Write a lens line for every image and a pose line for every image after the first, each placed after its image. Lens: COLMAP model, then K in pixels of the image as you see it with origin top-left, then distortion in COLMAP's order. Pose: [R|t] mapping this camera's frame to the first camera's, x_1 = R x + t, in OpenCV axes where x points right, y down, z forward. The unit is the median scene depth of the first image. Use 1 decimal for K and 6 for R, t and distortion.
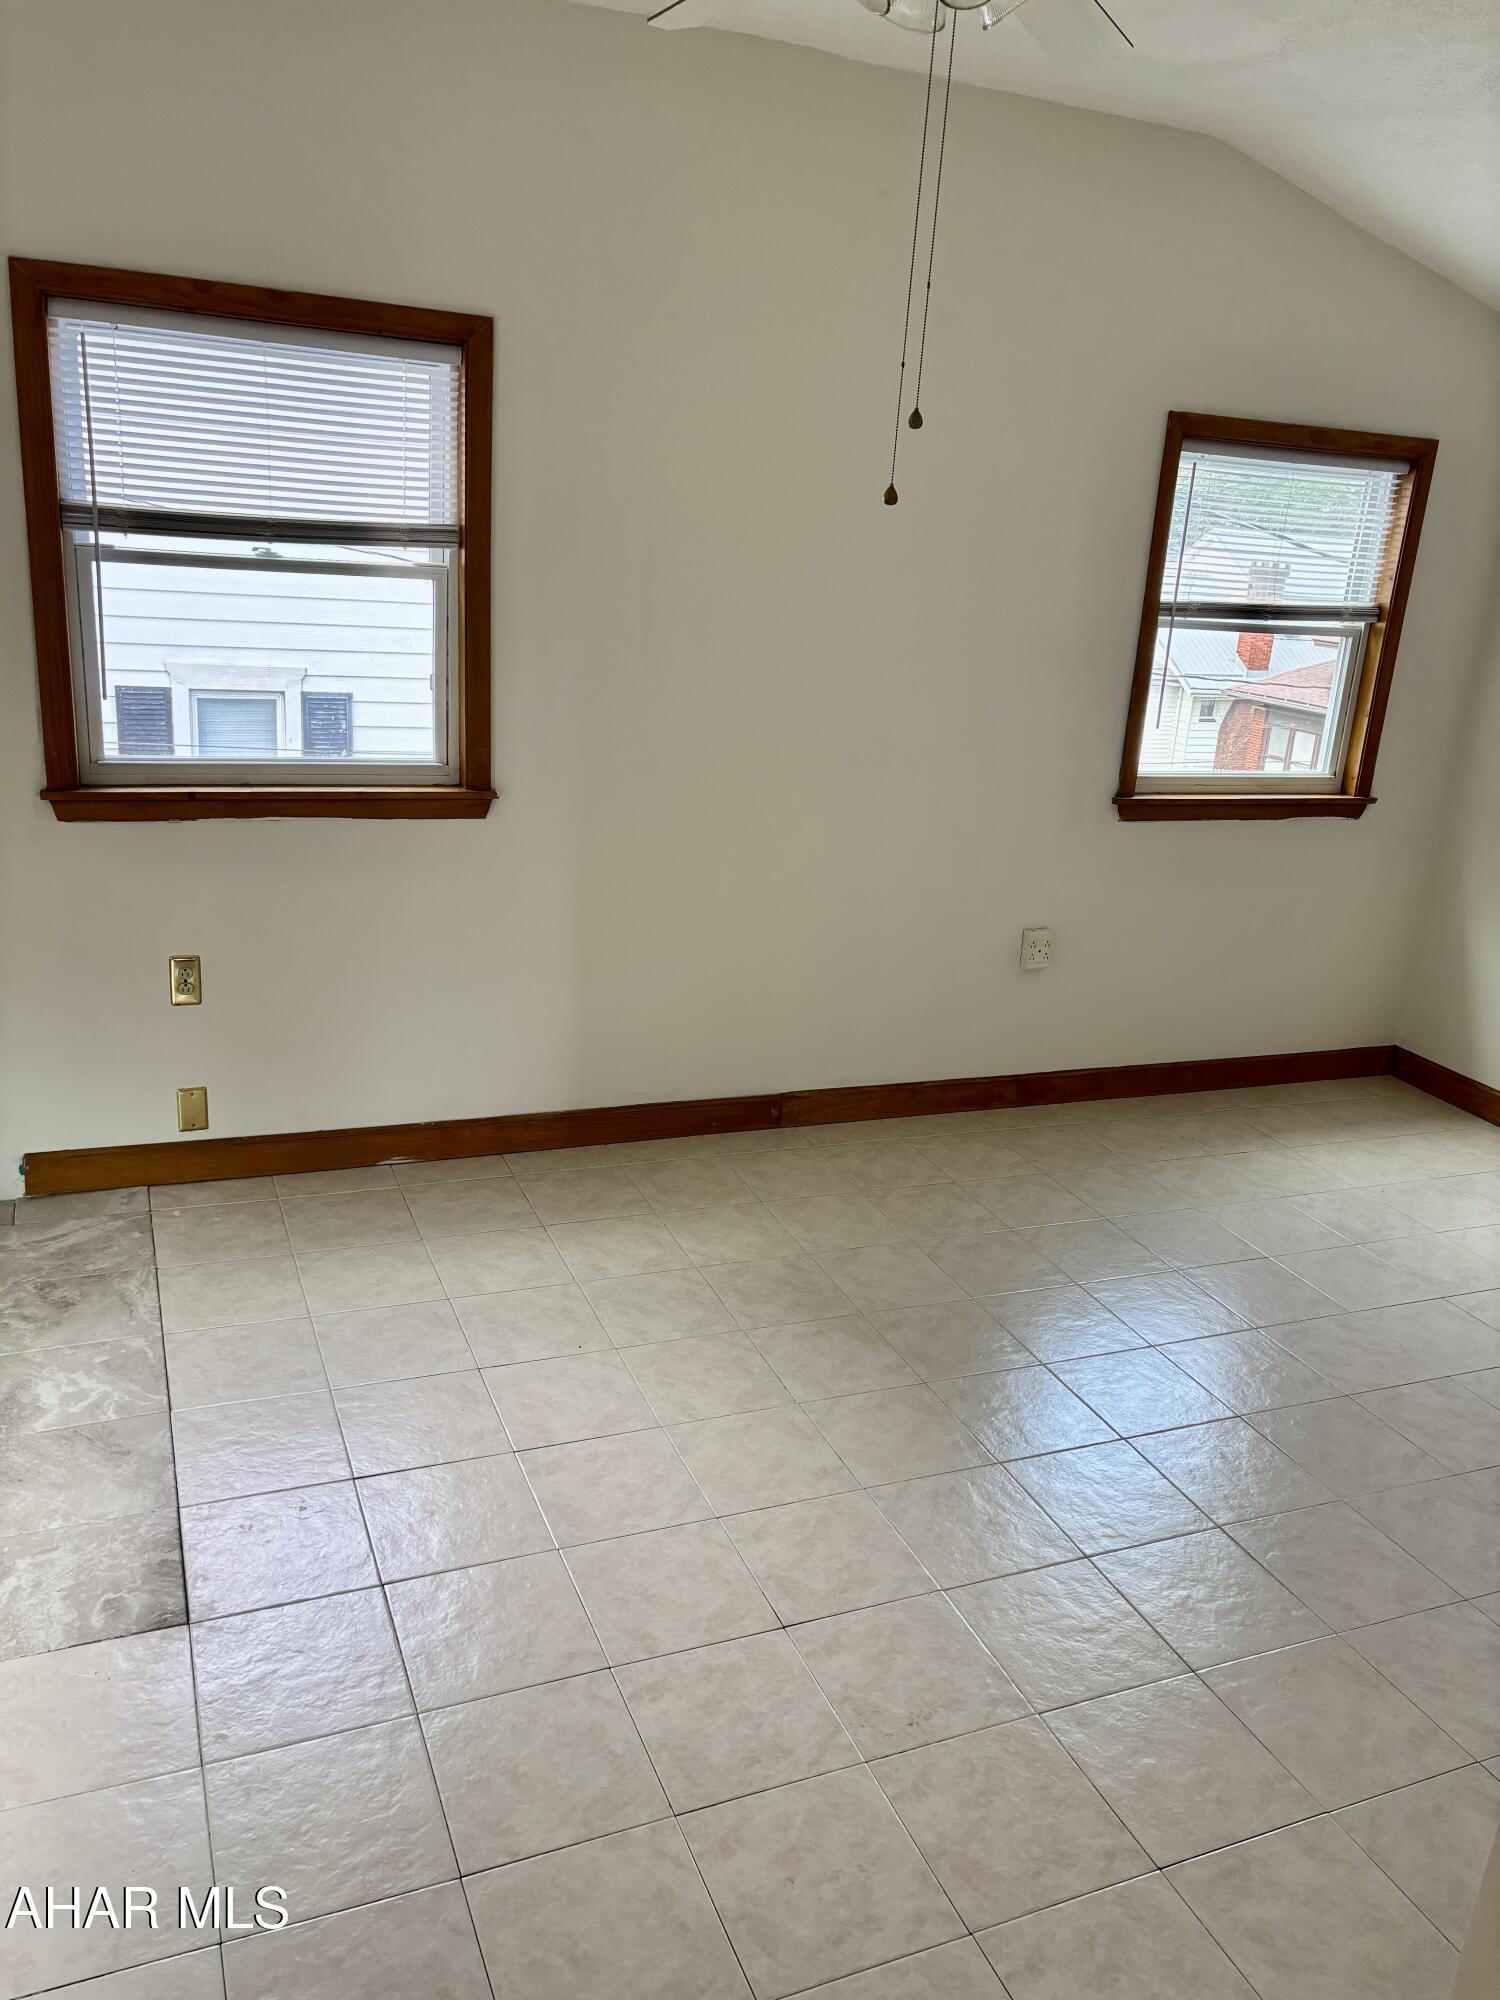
lens RADIAL K [[1501.6, 0, 751.9], [0, 1501.6, 1005.6], [0, 0, 1]] dist [0.150738, -0.343916]
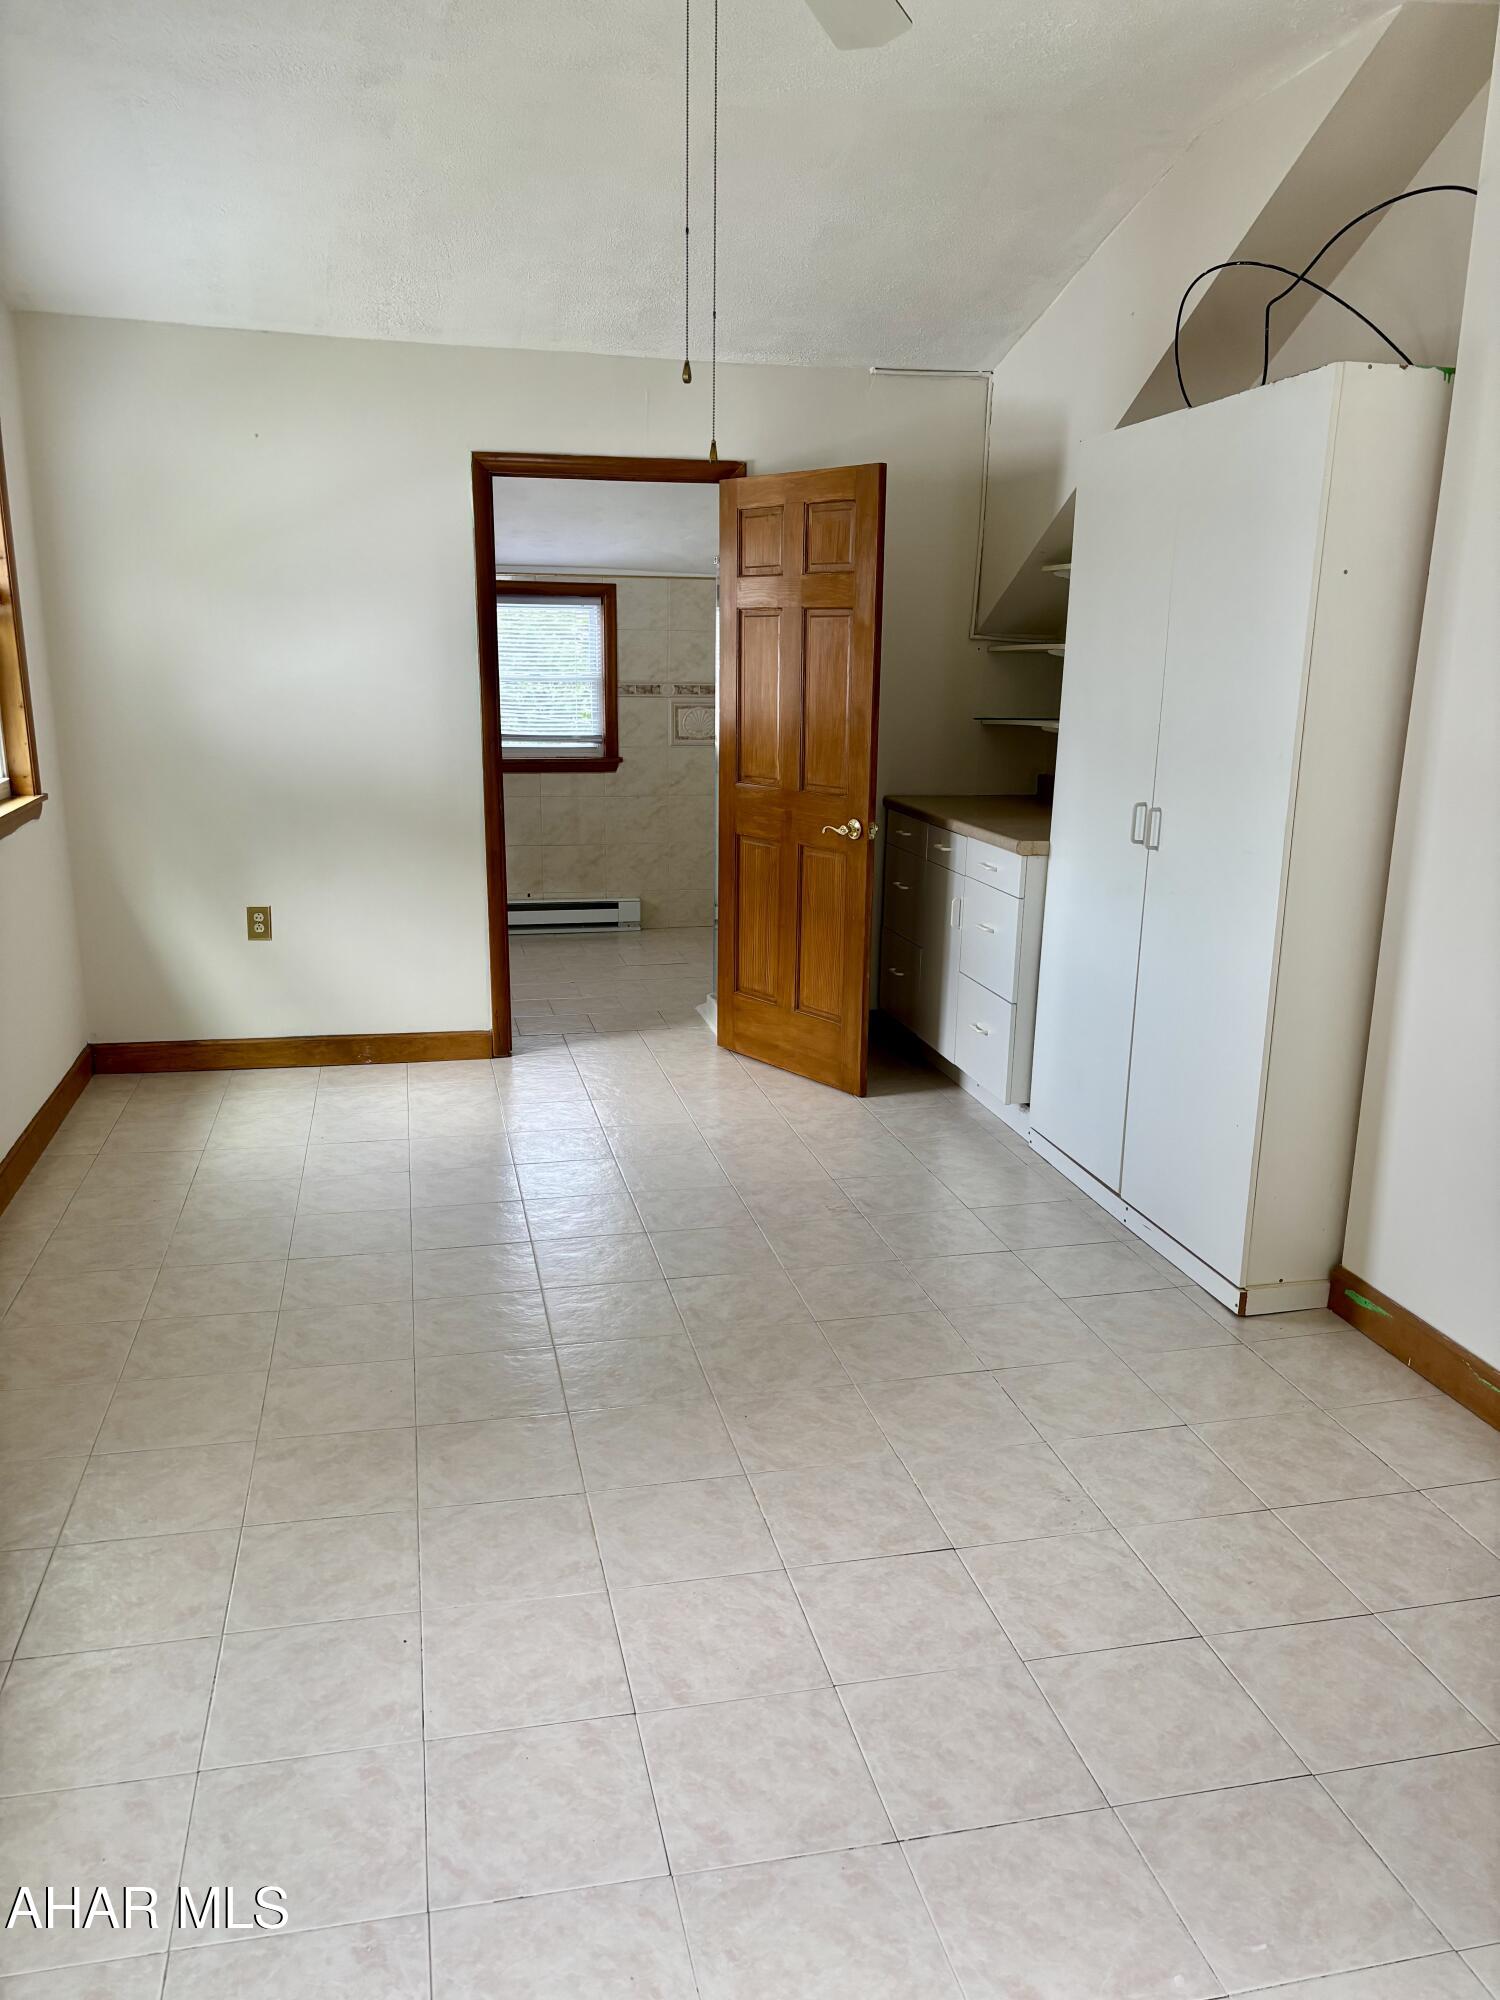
lens RADIAL K [[1501.6, 0, 751.9], [0, 1501.6, 1005.6], [0, 0, 1]] dist [0.150738, -0.343916]
pose [[0.180987, -0.305702, 0.934767, -0.505779], [0.299152, 0.922539, 0.243782, -0.135135], [-0.936884, 0.235516, 0.258419, 0.449011]]
